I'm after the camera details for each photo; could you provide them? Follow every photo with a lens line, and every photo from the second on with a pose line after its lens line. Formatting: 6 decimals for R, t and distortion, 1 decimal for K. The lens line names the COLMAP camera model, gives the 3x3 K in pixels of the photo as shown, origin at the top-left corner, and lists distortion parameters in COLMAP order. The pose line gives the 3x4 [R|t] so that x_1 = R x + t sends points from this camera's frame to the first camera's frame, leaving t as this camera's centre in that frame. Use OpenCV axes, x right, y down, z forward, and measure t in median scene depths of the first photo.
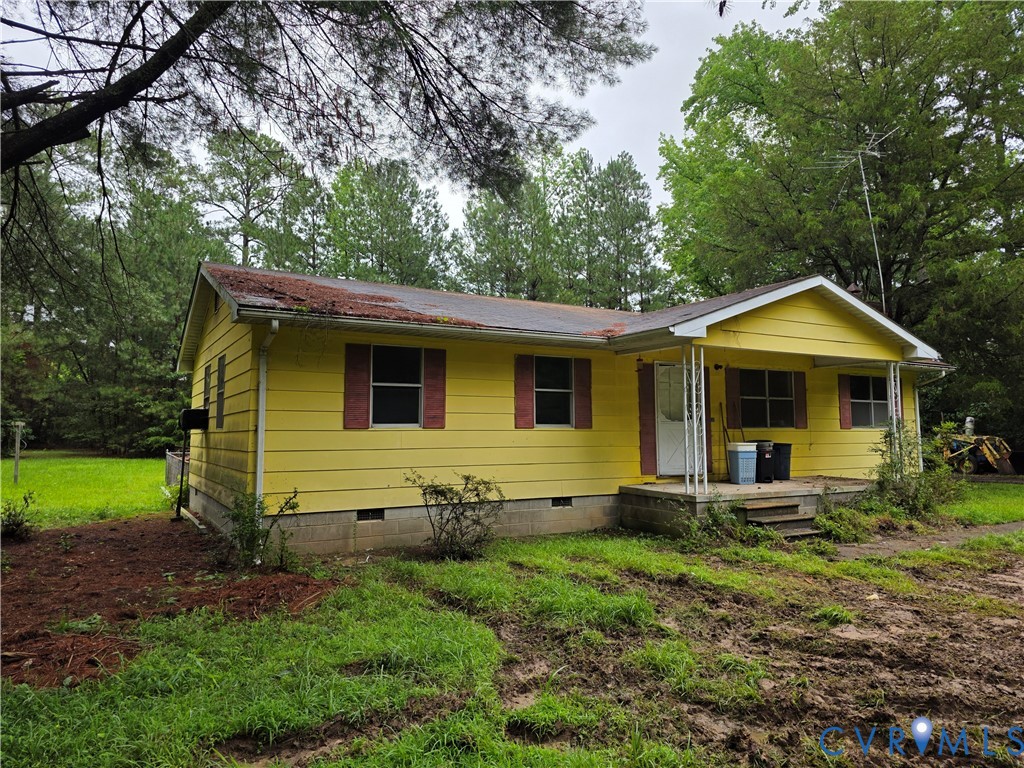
lens RADIAL K [[671.9, 0, 510.6], [0, 671.9, 378.6], [0, 0, 1]] dist [0.063391, -0.060590]
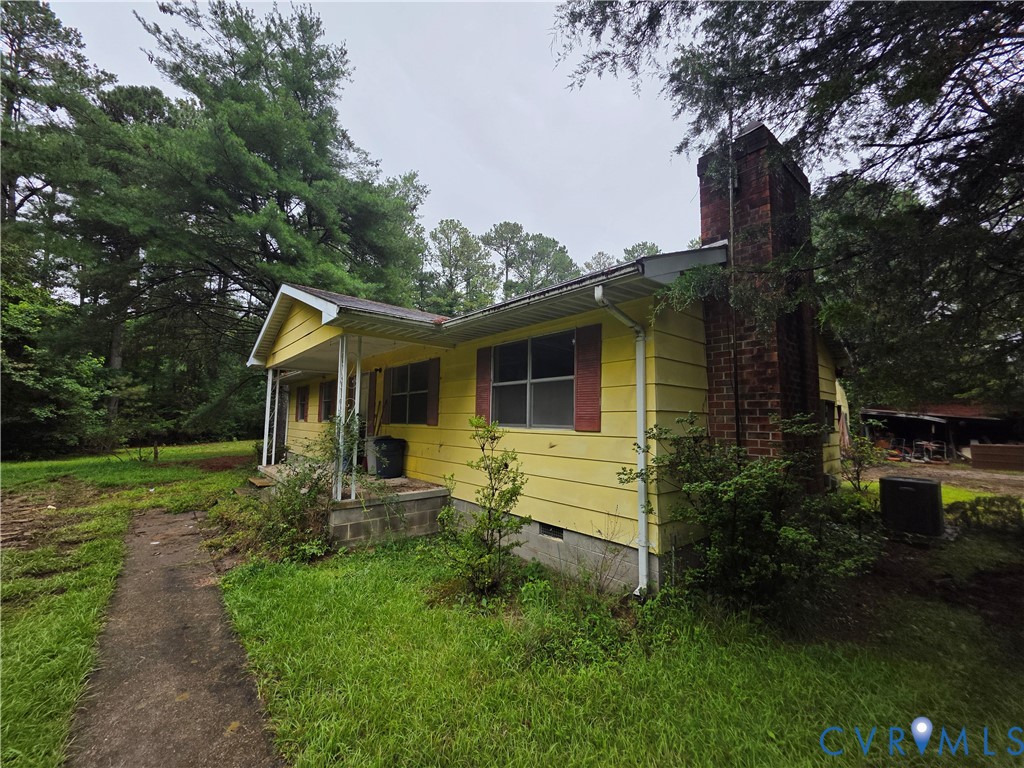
lens RADIAL K [[409.5, 0, 512.0], [0, 409.5, 384.0], [0, 0, 1]] dist [0.001712, 0.000096]
pose [[0.169779, -0.080279, -0.982207, 0.956437], [0.072187, 0.995012, -0.068847, 0.064788], [0.982835, -0.059214, 0.174728, 1.007300]]
